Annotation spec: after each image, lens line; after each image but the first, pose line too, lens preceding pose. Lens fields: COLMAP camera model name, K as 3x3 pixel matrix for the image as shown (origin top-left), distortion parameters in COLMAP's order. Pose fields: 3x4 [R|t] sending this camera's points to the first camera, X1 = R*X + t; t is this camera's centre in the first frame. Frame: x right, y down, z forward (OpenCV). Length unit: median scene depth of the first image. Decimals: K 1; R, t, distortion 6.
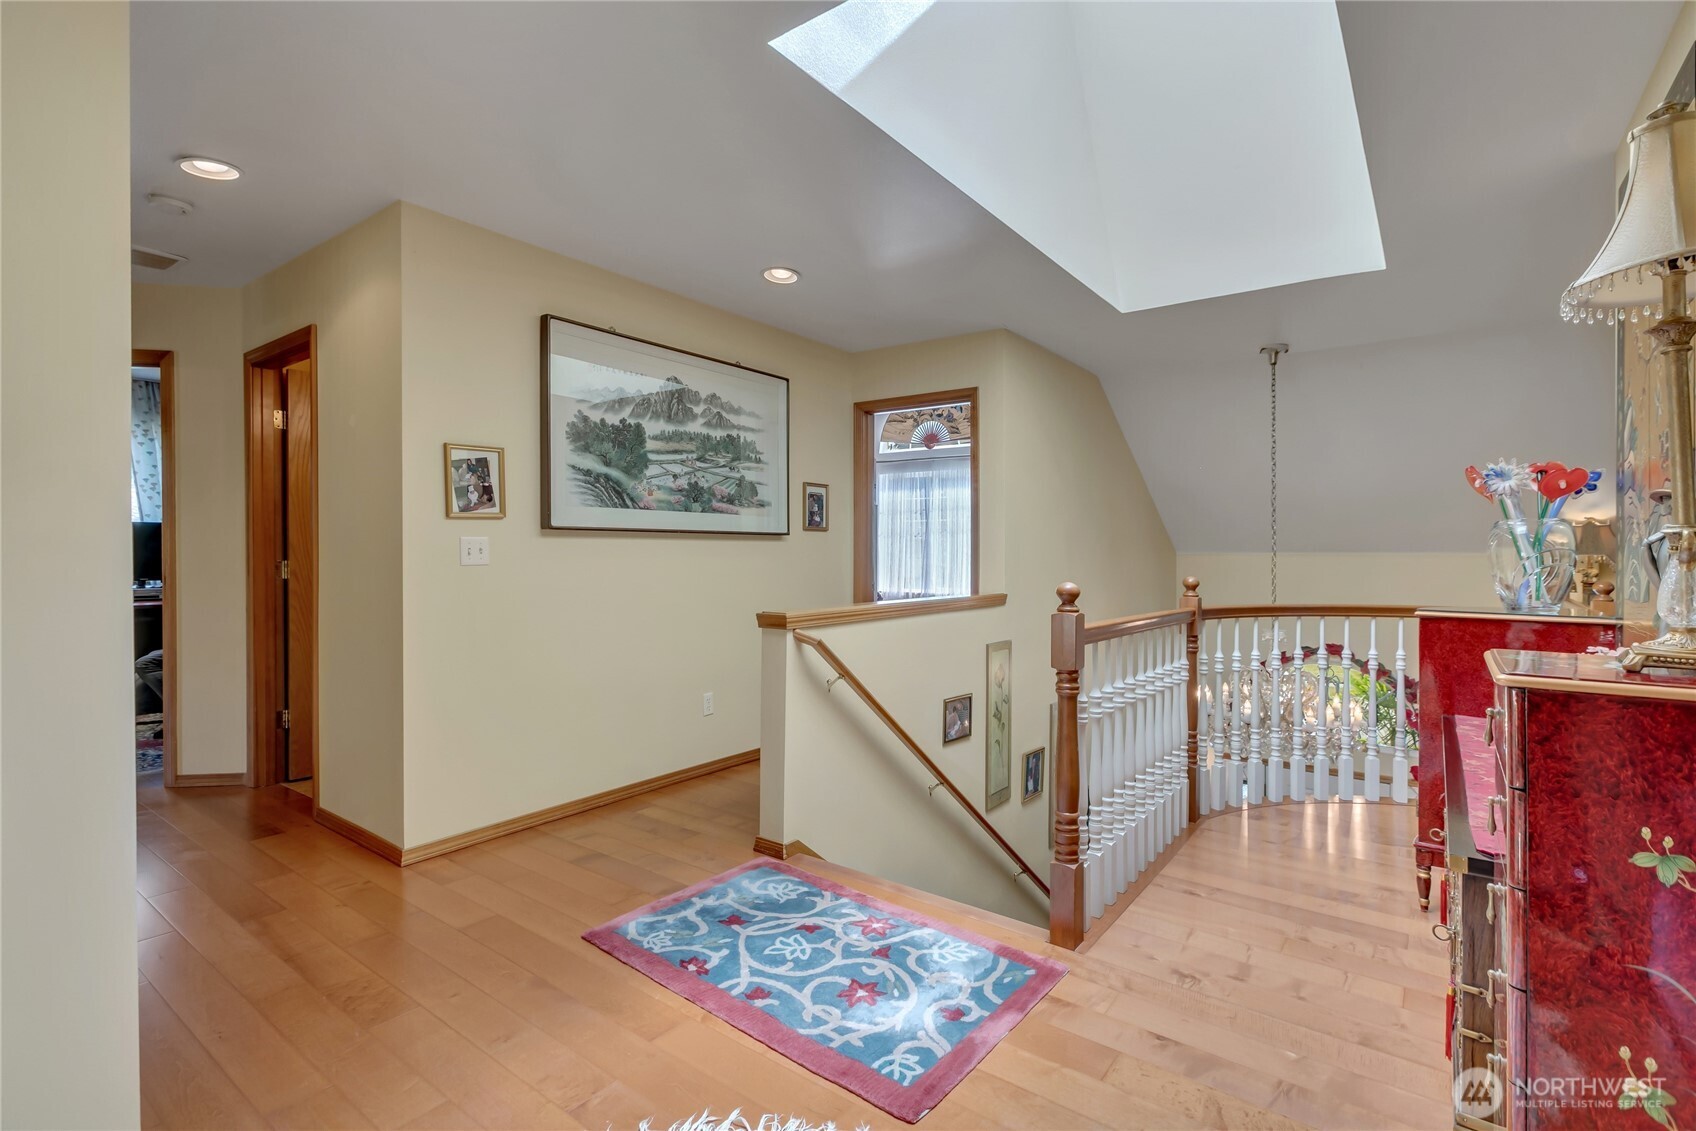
lens RADIAL K [[785.3, 0, 846.6], [0, 785.3, 559.1], [0, 0, 1]] dist [-0.002708, -0.001052]
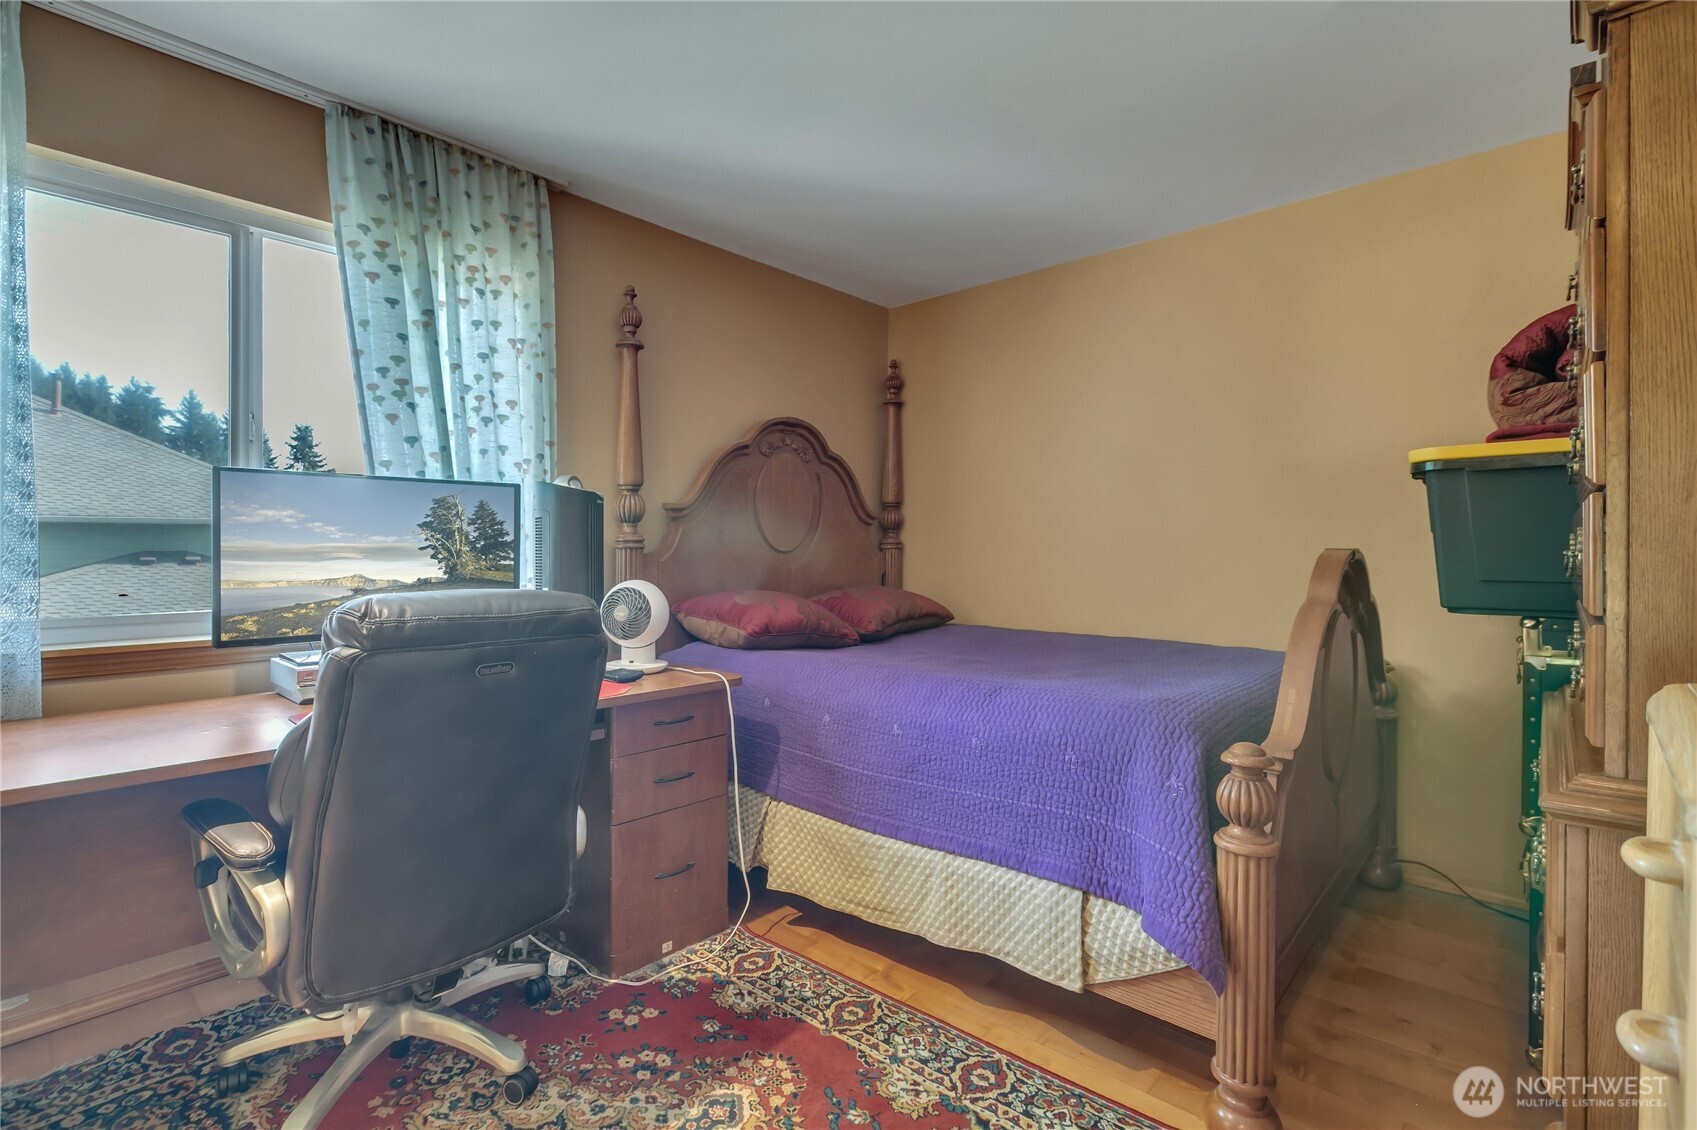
lens RADIAL K [[785.8, 0, 848.4], [0, 785.8, 561.1], [0, 0, 1]] dist [-0.002708, -0.001052]
pose [[0.995169, -0.002093, -0.098157, -0.627480], [0.001599, 0.999986, -0.005115, -0.004522], [0.098166, 0.004933, 0.995158, 0.636511]]
